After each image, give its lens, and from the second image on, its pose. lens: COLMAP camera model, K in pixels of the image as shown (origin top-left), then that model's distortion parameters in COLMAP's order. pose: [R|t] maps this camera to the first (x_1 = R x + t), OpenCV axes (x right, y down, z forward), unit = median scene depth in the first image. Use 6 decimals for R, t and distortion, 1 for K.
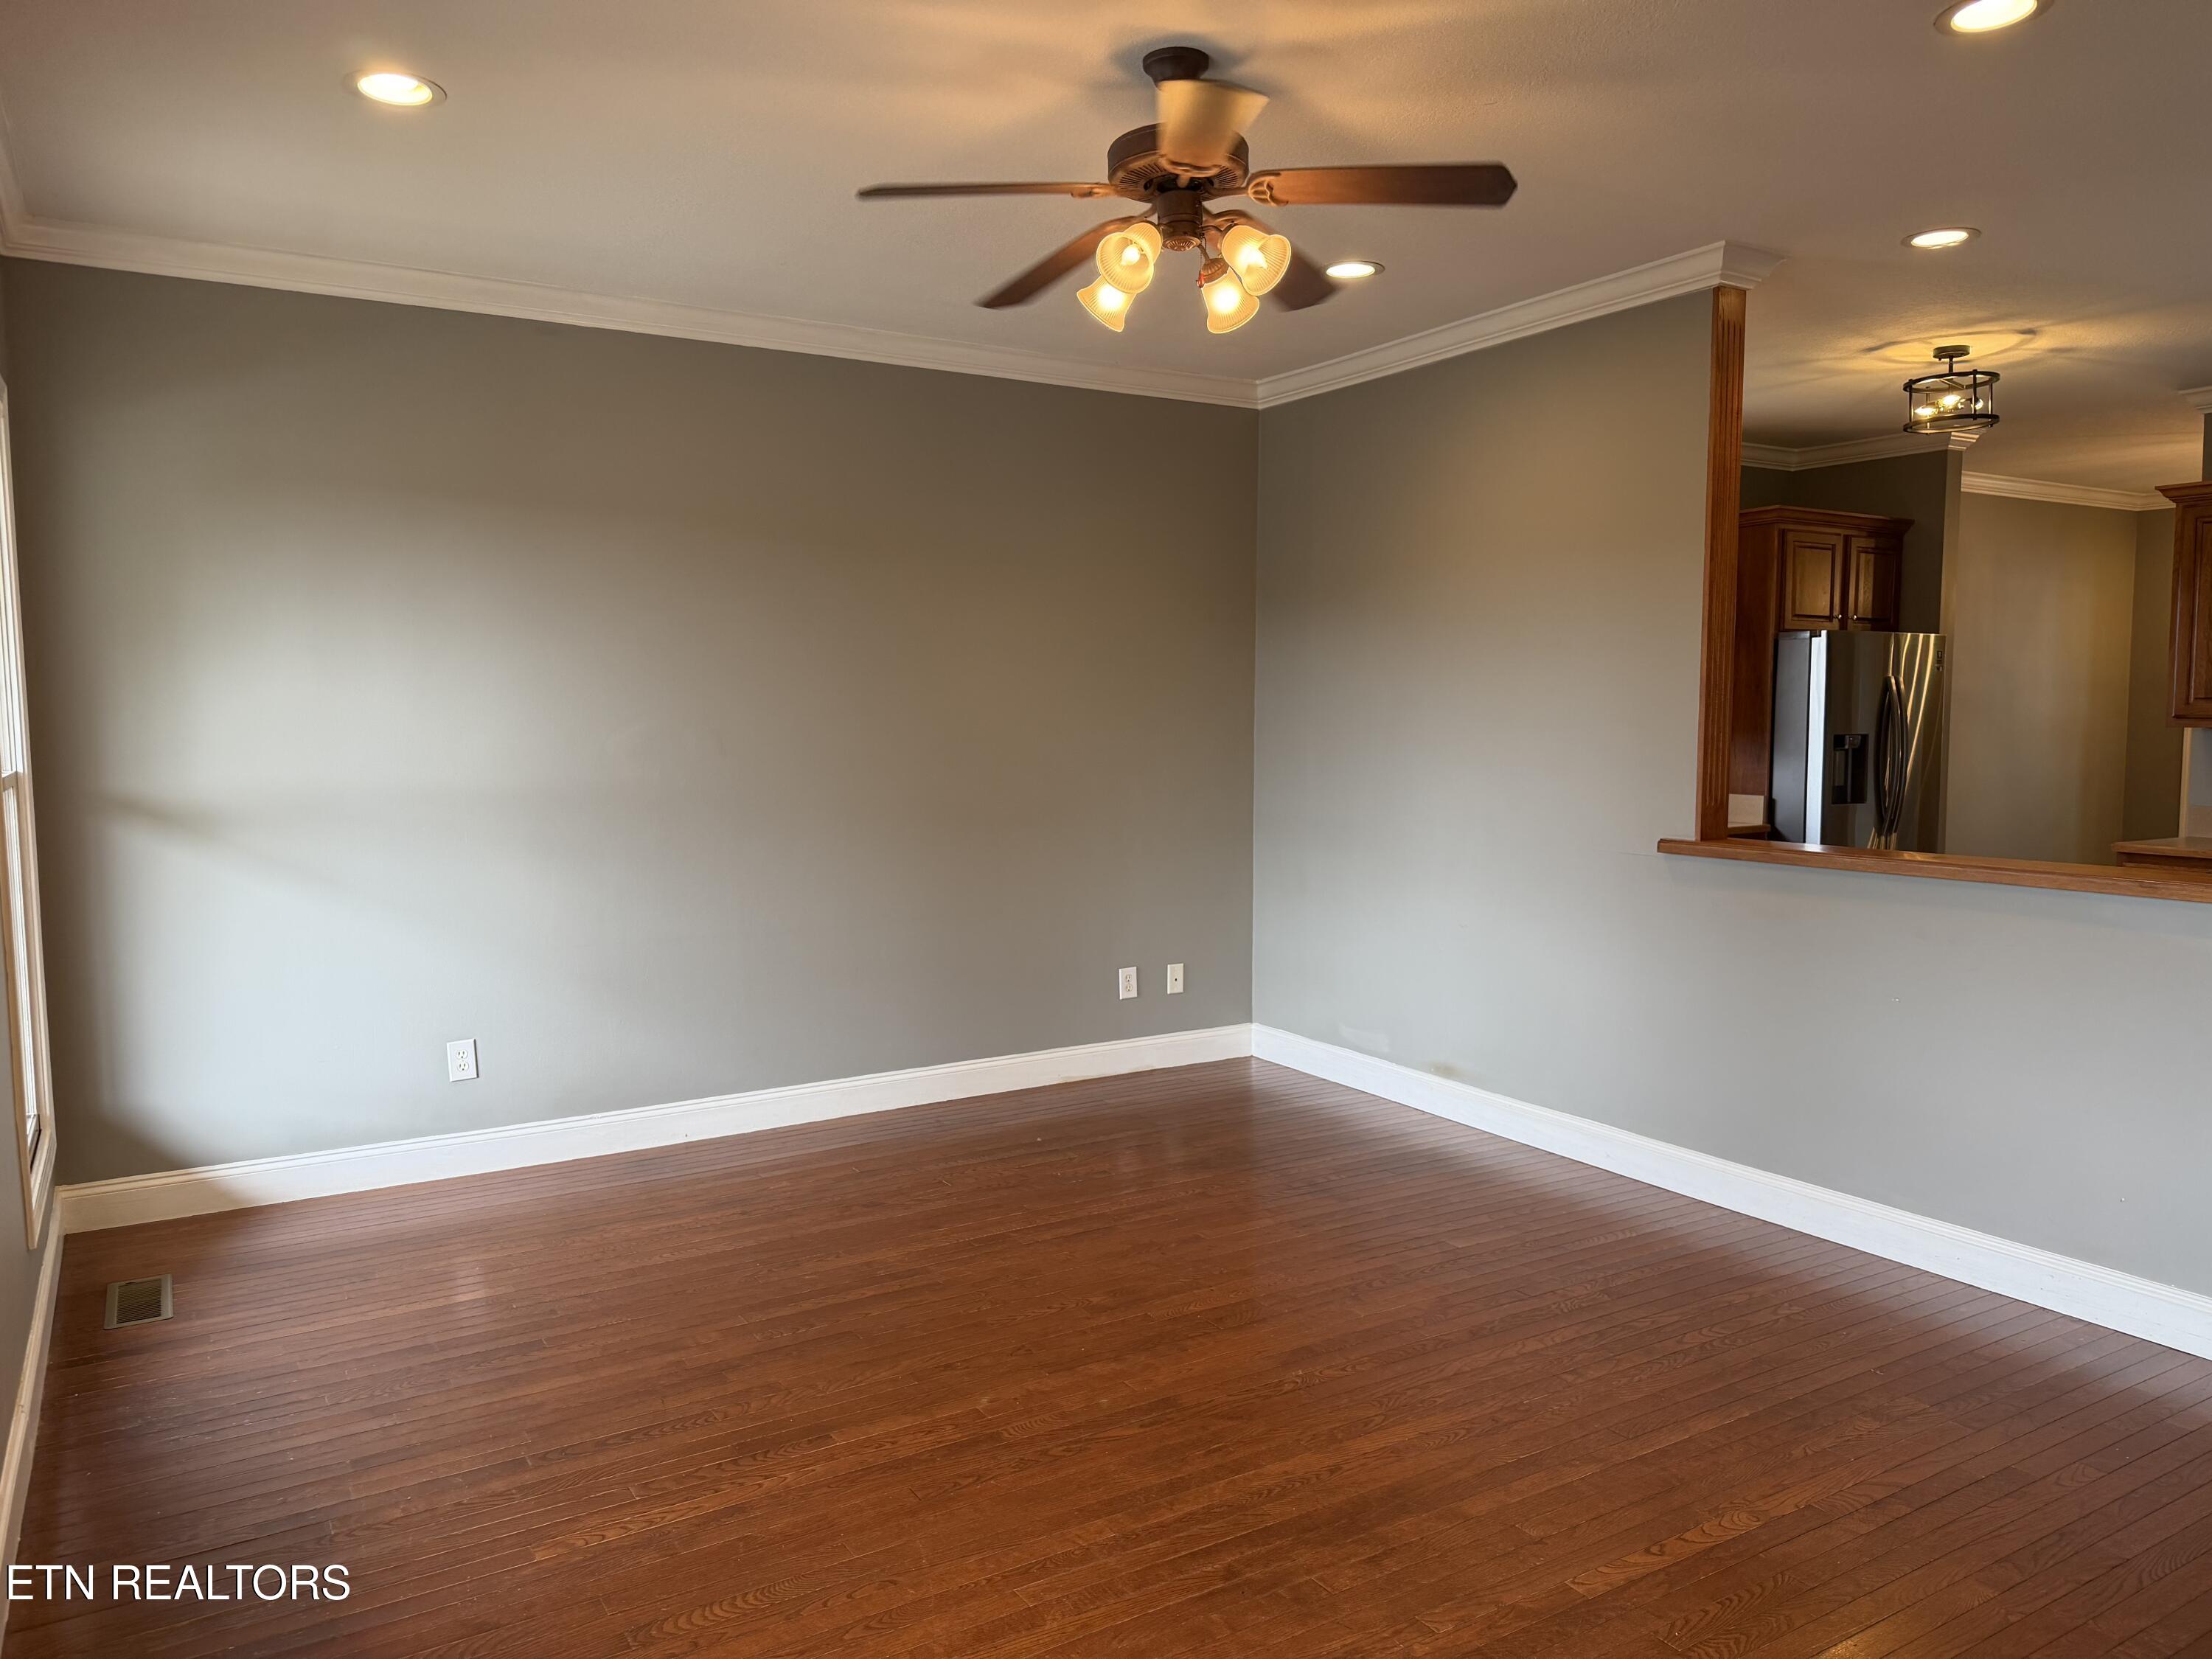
lens RADIAL K [[1556.3, 0, 1077.9], [0, 1556.3, 827.1], [0, 0, 1]] dist [0.074941, -0.087234]
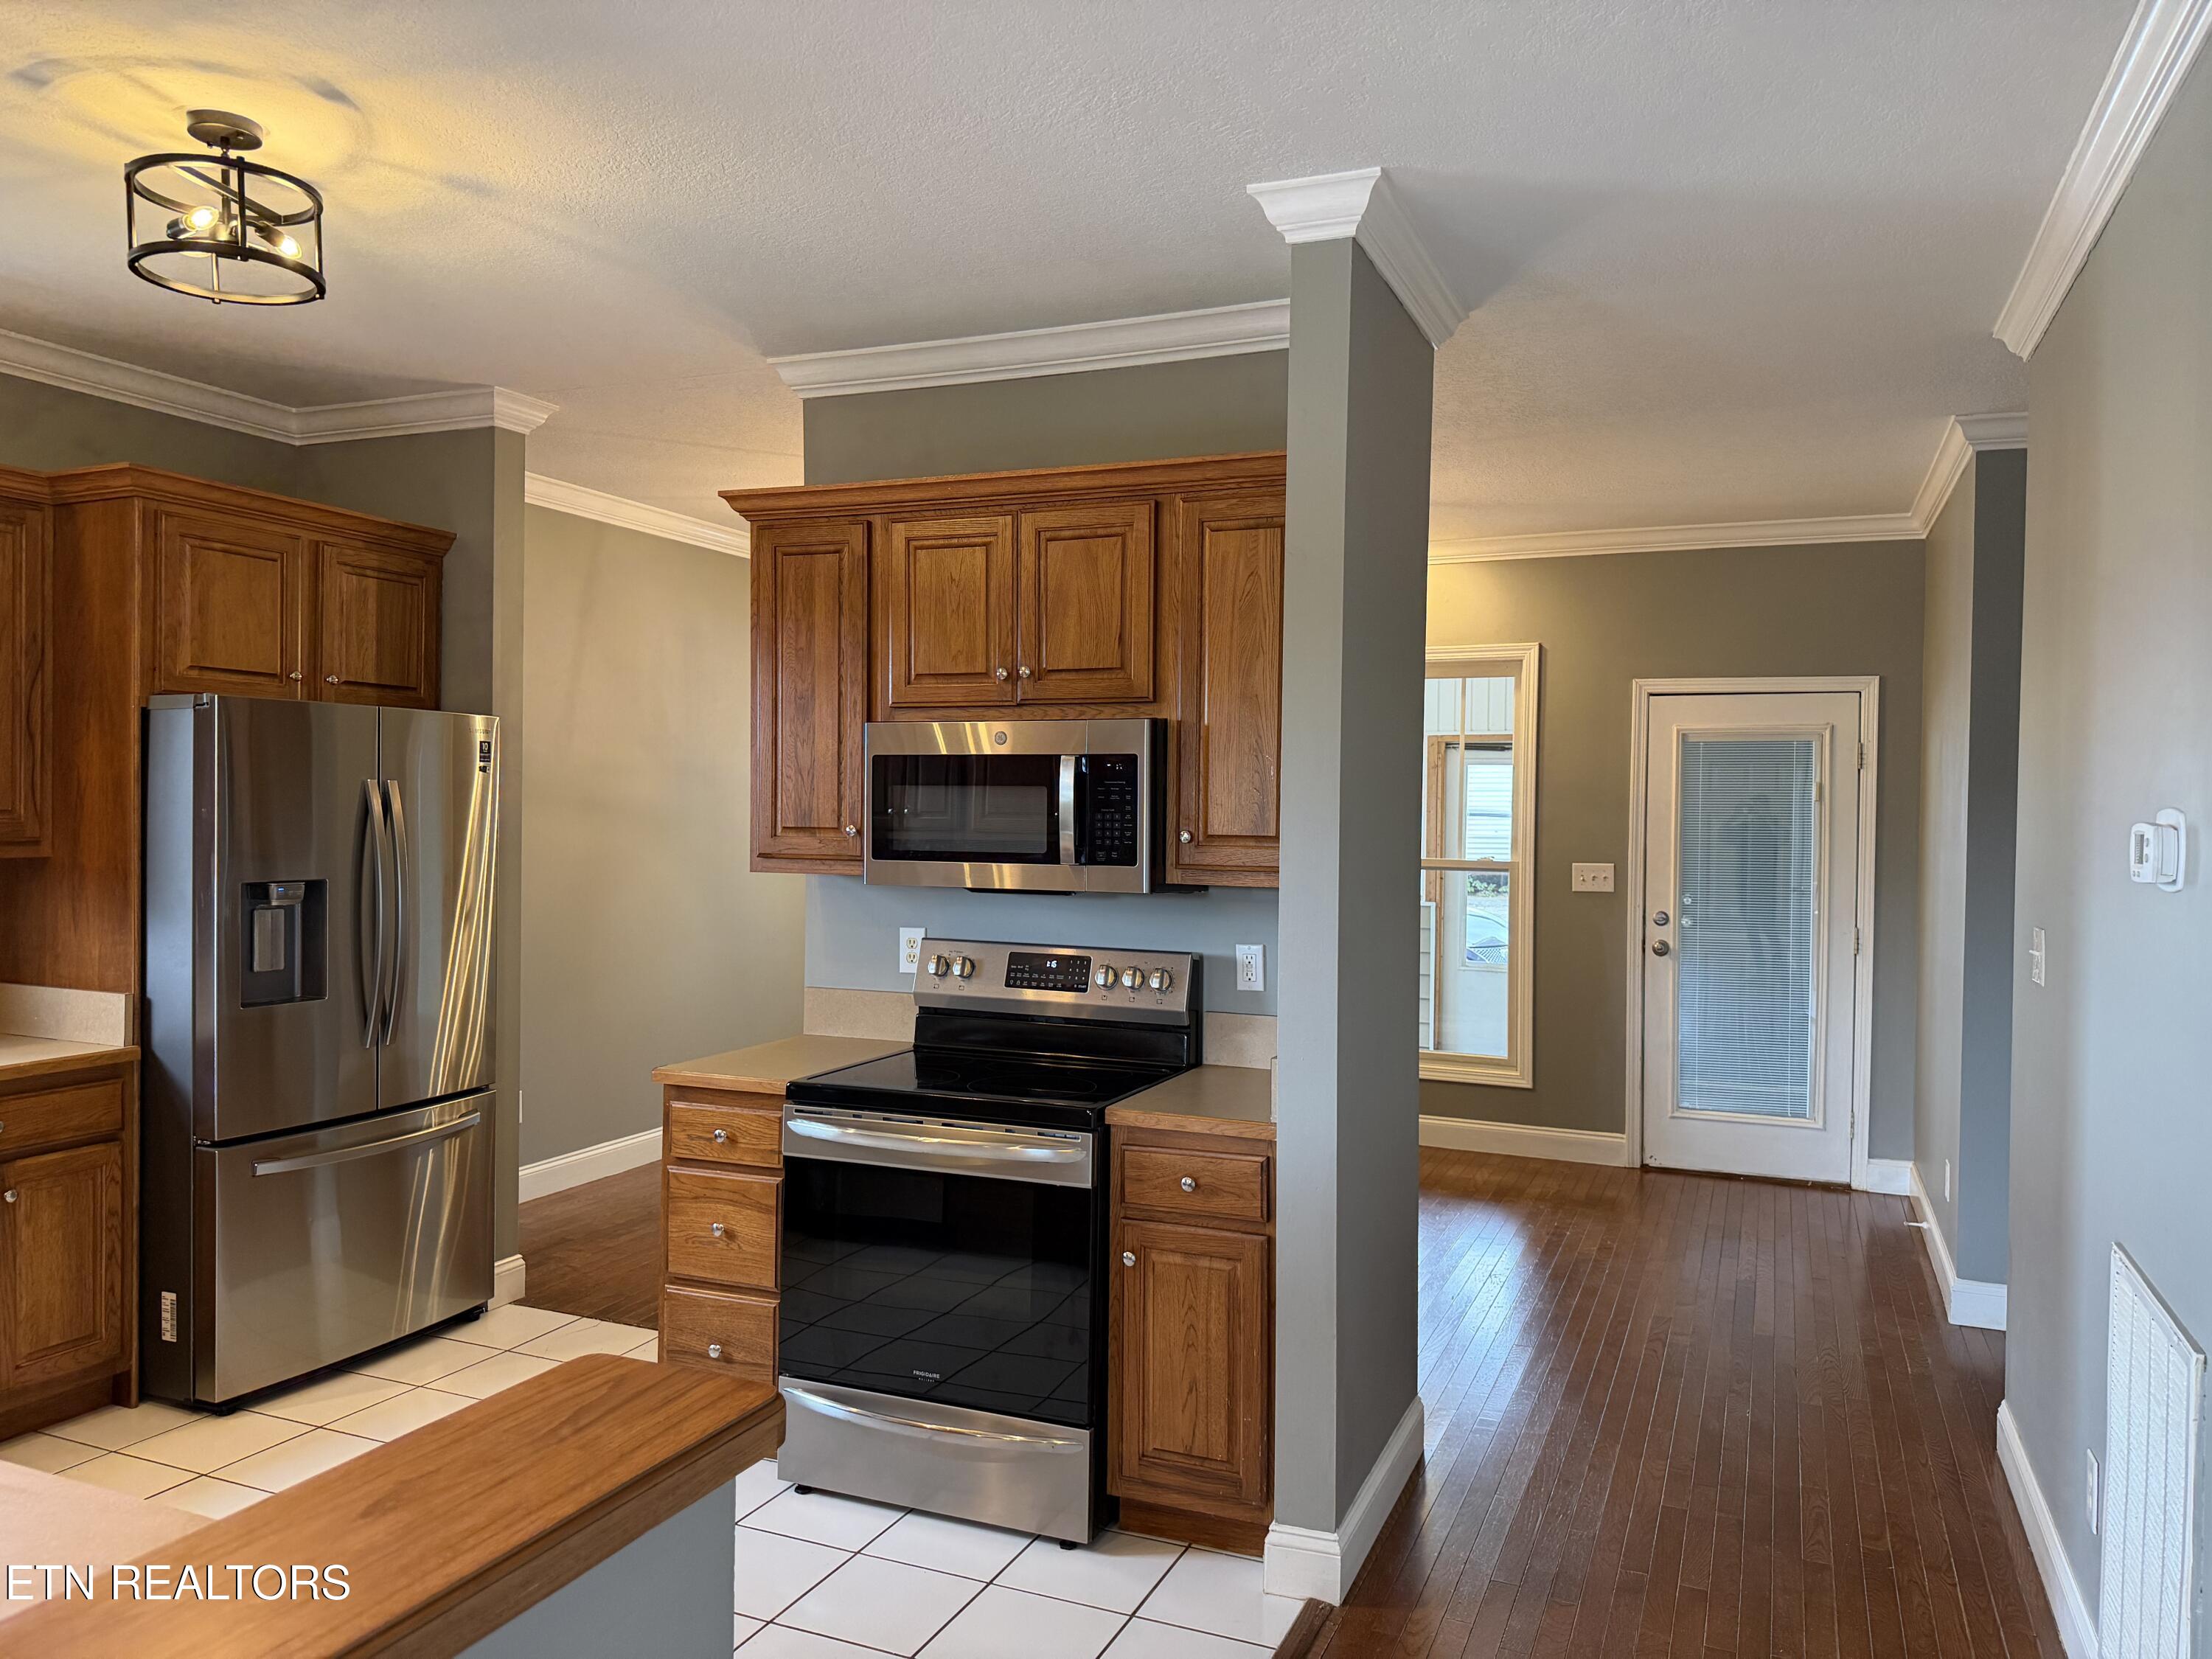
lens RADIAL K [[1556.3, 0, 1135.2], [0, 1556.3, 819.5], [0, 0, 1]] dist [0.074941, -0.087234]
pose [[0.796151, 0.008547, 0.605037, 0.470595], [0.029179, 0.998195, -0.052496, -0.051254], [-0.604394, 0.059449, 0.794465, 0.441128]]
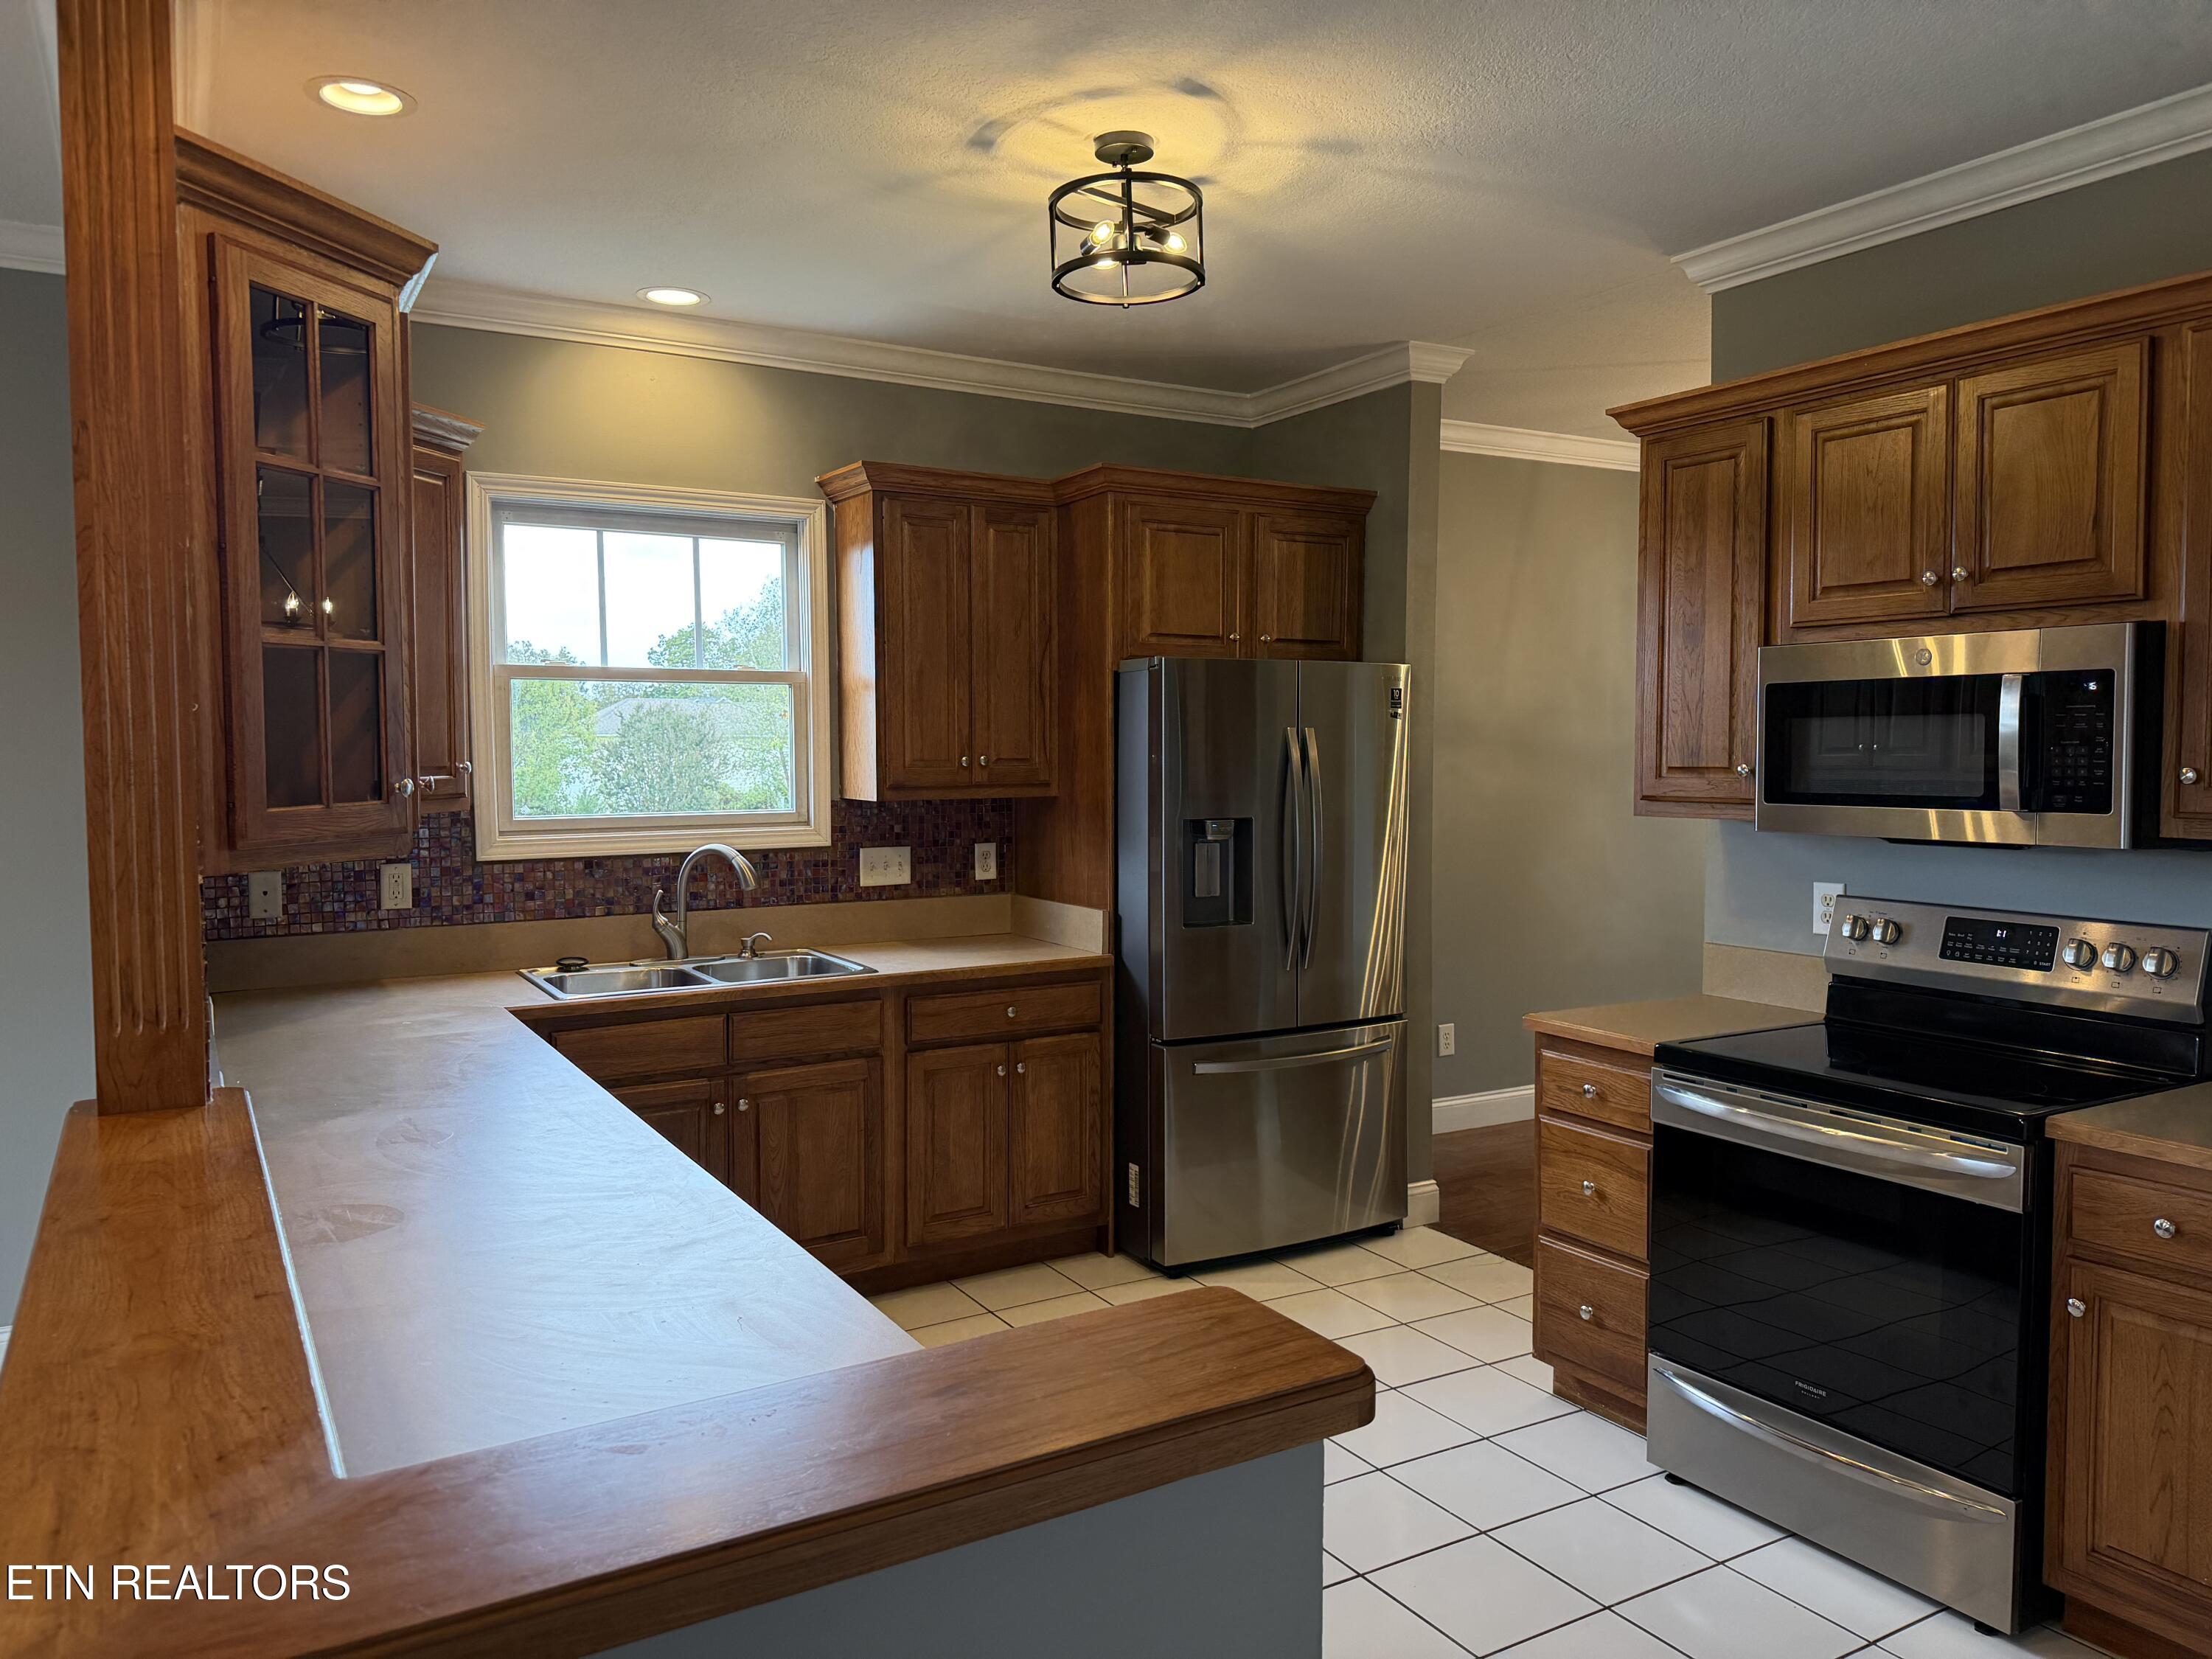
lens RADIAL K [[1556.3, 0, 1097.2], [0, 1556.3, 827.8], [0, 0, 1]] dist [0.074941, -0.087234]
pose [[0.999997, 0.000844, 0.002306, 0.529338], [-0.000792, 0.999755, -0.022130, -0.049892], [-0.002324, 0.022128, 0.999752, 0.445852]]
